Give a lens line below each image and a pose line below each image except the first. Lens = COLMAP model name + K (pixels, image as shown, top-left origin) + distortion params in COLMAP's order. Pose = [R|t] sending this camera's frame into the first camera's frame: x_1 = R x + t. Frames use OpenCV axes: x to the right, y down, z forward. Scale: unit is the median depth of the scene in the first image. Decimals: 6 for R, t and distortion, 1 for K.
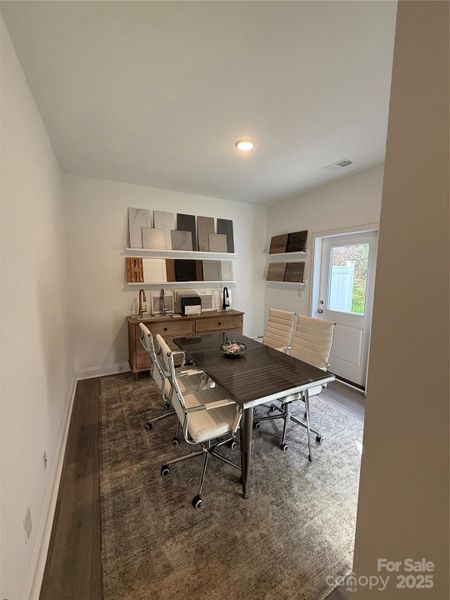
lens RADIAL K [[240.4, 0, 225.2], [0, 240.4, 298.9], [0, 0, 1]] dist [0.000011, 0.000053]
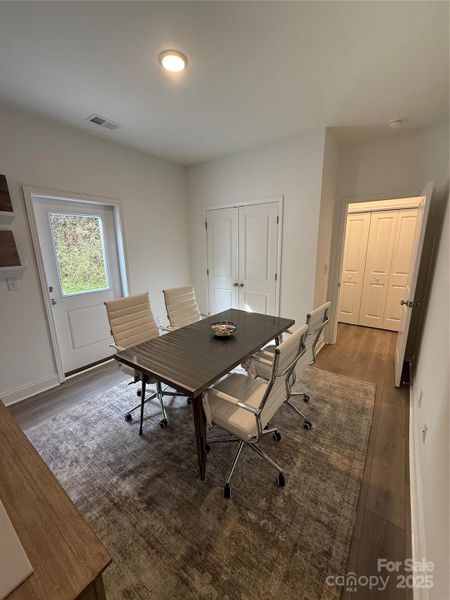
lens RADIAL K [[240.4, 0, 223.1], [0, 240.4, 301.9], [0, 0, 1]] dist [0.000011, 0.000053]
pose [[-0.436163, -0.208692, 0.875334, -0.576819], [0.110721, 0.952899, 0.282355, -0.120876], [-0.893030, 0.220071, -0.392513, 1.021962]]
